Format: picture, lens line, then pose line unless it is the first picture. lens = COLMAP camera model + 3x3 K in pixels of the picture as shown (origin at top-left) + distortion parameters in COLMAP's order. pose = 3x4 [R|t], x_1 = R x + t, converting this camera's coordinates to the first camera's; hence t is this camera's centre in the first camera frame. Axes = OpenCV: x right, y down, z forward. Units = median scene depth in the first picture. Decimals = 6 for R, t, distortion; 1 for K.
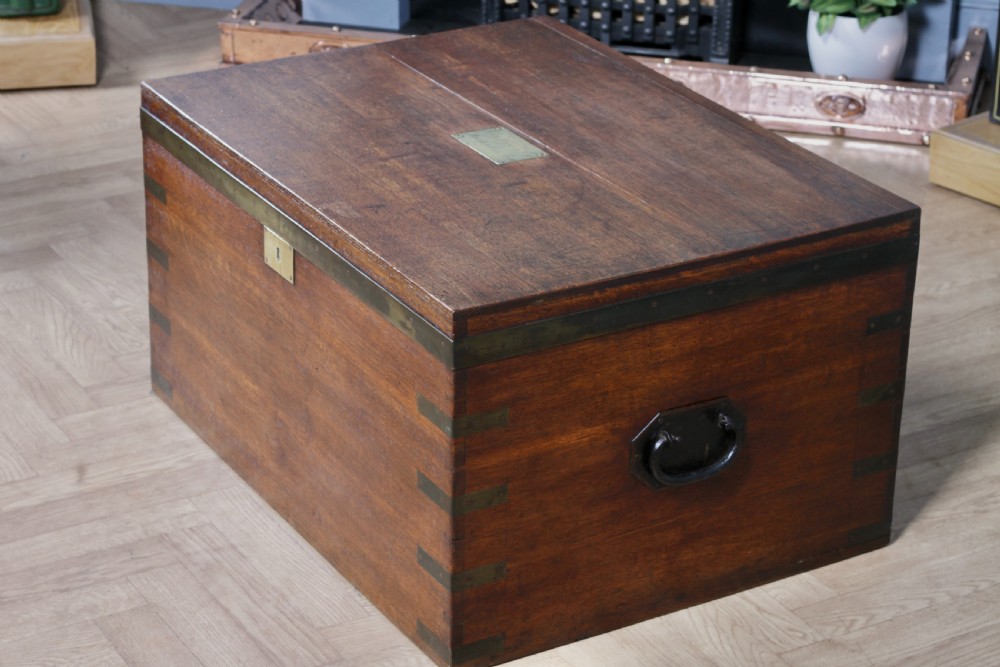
lens RADIAL K [[2483.0, 0, 469.7], [0, 2483.0, 331.2], [0, 0, 1]] dist [-0.061529, -0.759513]
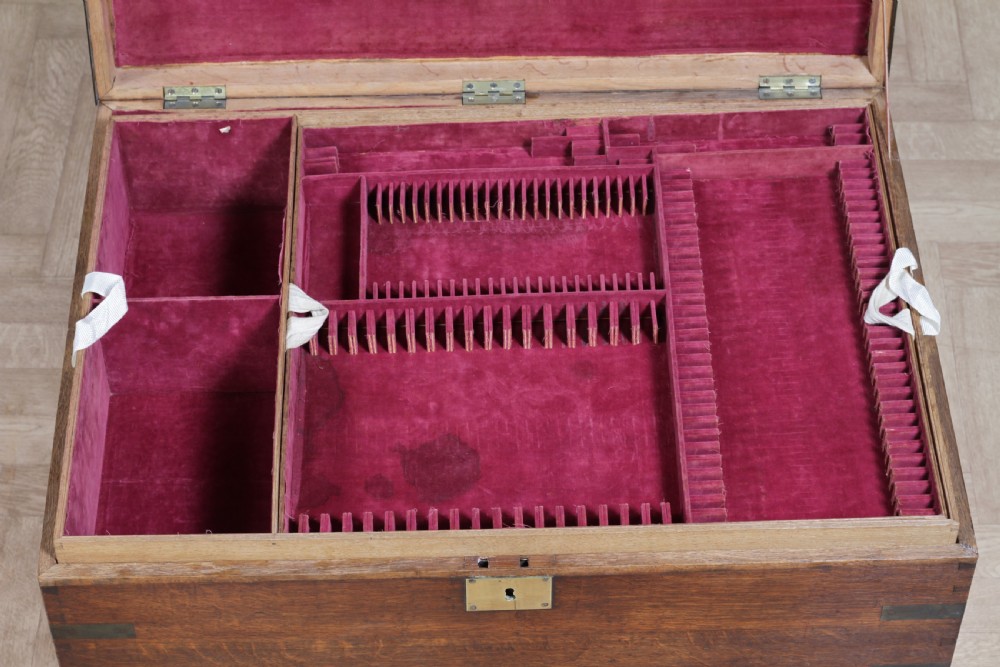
lens RADIAL K [[2360.9, 0, 500.0], [0, 2360.9, 333.5], [0, 0, 1]] dist [-0.064236, -0.505317]
pose [[0.477662, -0.658860, 0.581156, -0.448194], [0.377434, 0.751239, 0.541464, -0.484988], [-0.793336, -0.039288, 0.607515, 0.580842]]
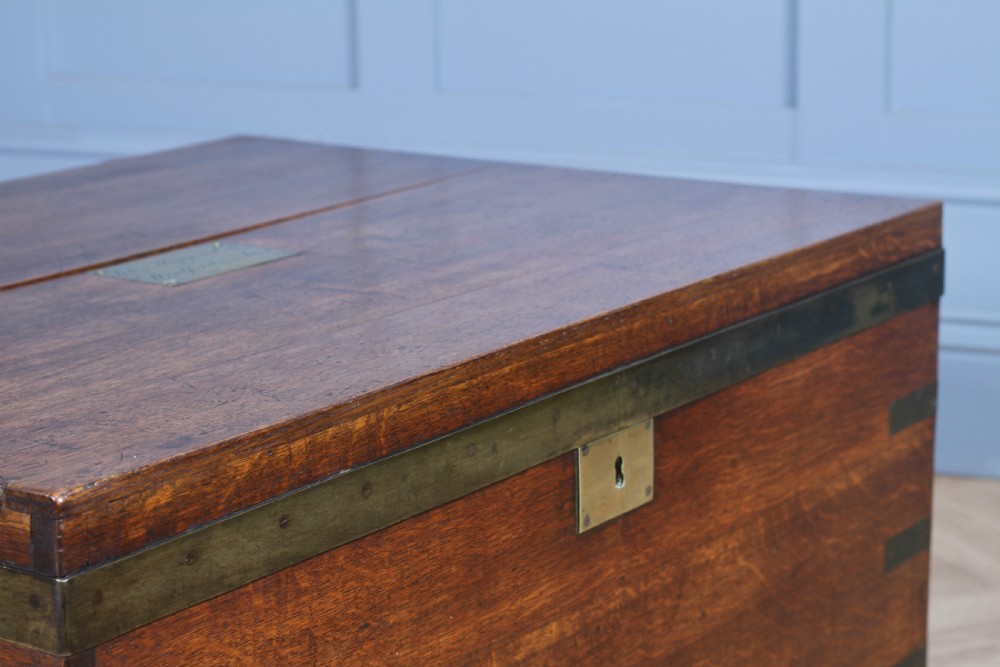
lens RADIAL K [[2428.2, 0, 500.0], [0, 2428.2, 333.5], [0, 0, 1]] dist [-0.071294, -0.345550]
pose [[-0.423855, -0.207380, 0.881669, -0.465920], [0.384880, 0.839935, 0.382591, -0.236553], [-0.819887, 0.501500, -0.276195, 1.146812]]
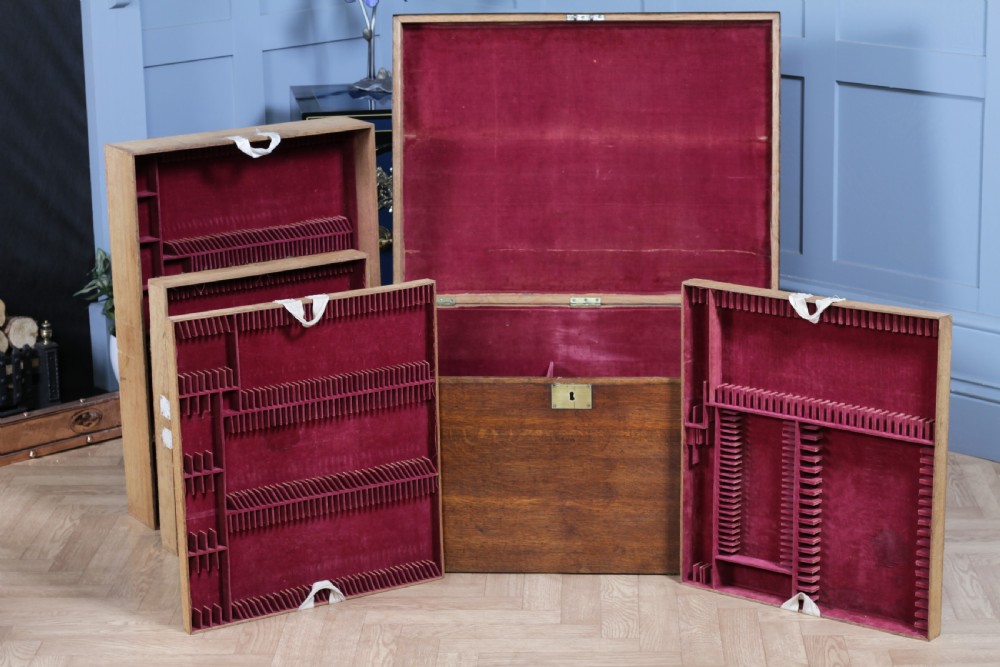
lens RADIAL K [[2360.9, 0, 500.0], [0, 2360.9, 333.5], [0, 0, 1]] dist [-0.064236, -0.505317]
pose [[0.564467, -0.220925, 0.795342, -1.336470], [0.367245, 0.930121, -0.002277, -0.083848], [-0.739262, 0.293371, 0.606156, 0.093137]]
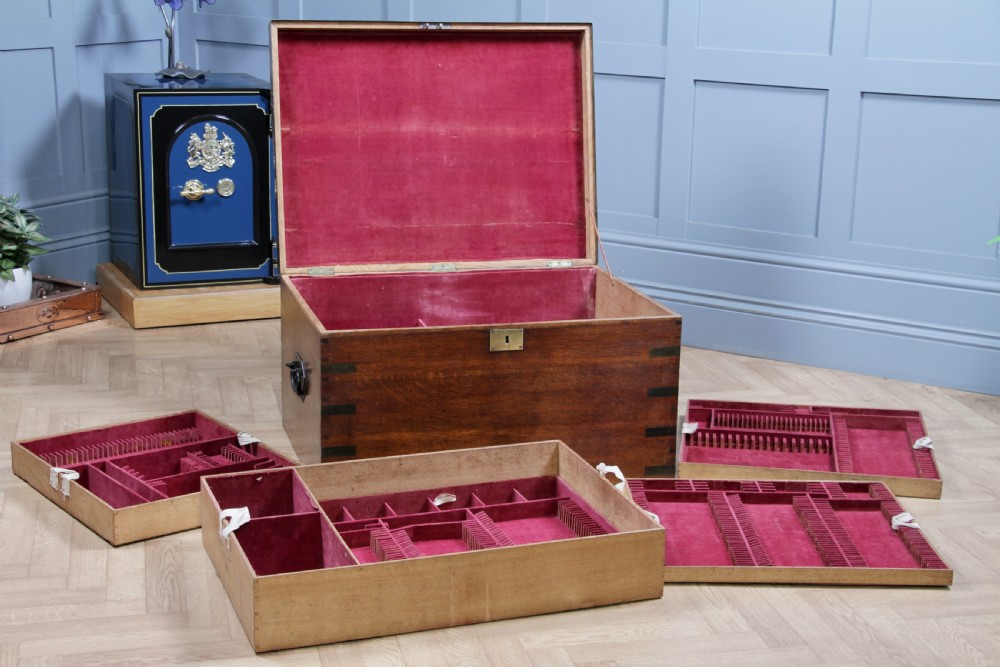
lens RADIAL K [[1654.9, 0, 503.9], [0, 1654.9, 335.2], [0, 0, 1]] dist [0.144196, -0.029313]
pose [[0.253708, -0.235990, 0.938052, -1.272143], [0.389986, 0.912425, 0.124066, -0.193417], [-0.885180, 0.334350, 0.323522, 0.604827]]
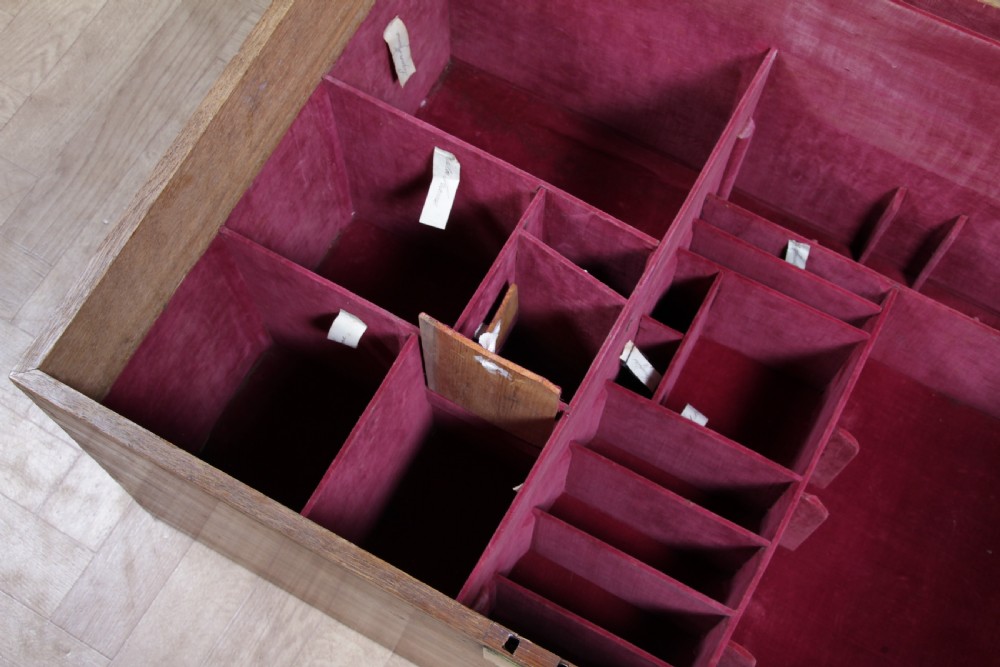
lens RADIAL K [[1343.5, 0, 500.0], [0, 1343.5, 333.5], [0, 0, 1]] dist [0.046471, 0.075791]
pose [[0.852984, -0.493854, 0.168899, -0.098092], [0.232779, 0.649587, 0.723776, -0.308847], [-0.467154, -0.578053, 0.669046, 0.858462]]
